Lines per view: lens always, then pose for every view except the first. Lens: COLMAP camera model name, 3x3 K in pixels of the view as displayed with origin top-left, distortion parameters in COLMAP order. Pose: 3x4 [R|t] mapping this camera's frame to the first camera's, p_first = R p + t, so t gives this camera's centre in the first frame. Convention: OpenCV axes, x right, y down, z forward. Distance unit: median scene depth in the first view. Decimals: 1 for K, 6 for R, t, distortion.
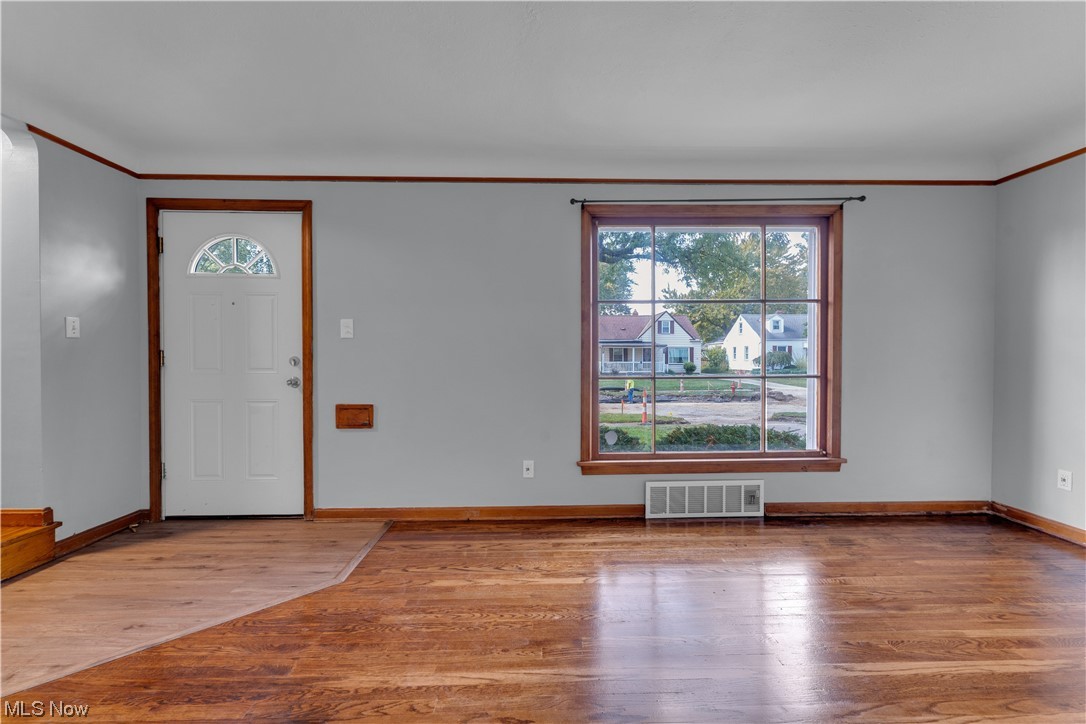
lens RADIAL K [[438.0, 0, 544.4], [0, 438.0, 361.1], [0, 0, 1]] dist [0.003297, -0.000423]
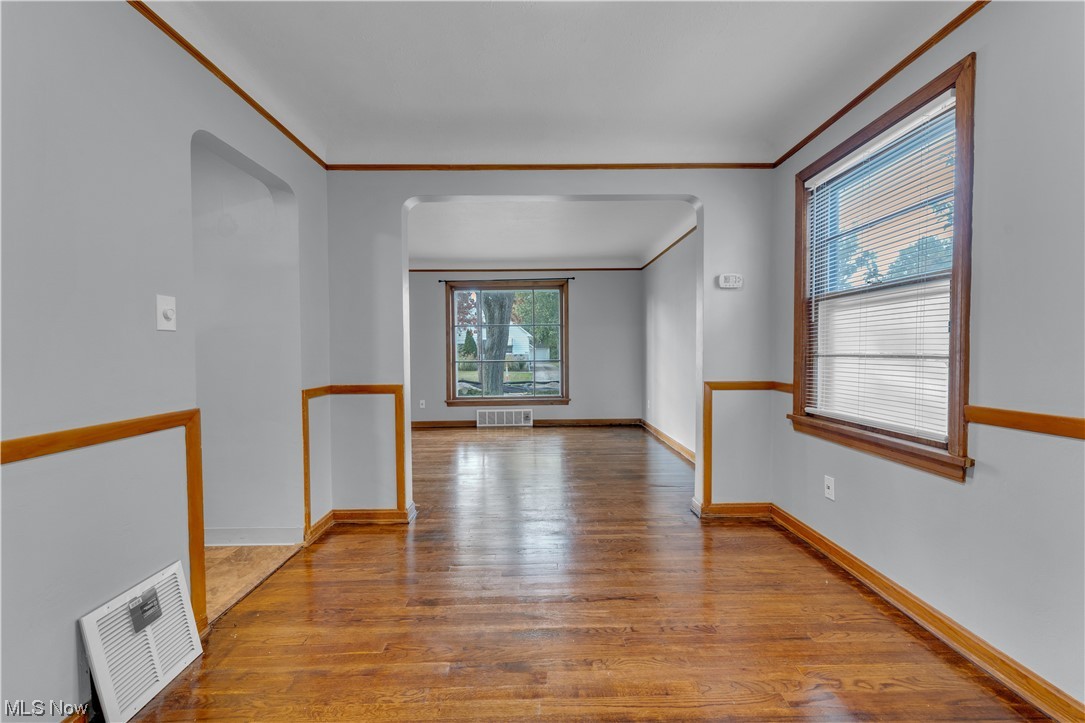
lens RADIAL K [[436.8, 0, 542.1], [0, 436.8, 363.4], [0, 0, 1]] dist [0.002336, 0.000230]
pose [[0.999938, -0.006580, -0.008944, 0.591893], [0.006723, 0.999849, 0.016013, 0.014931], [0.008838, -0.016072, 0.999832, -1.183929]]
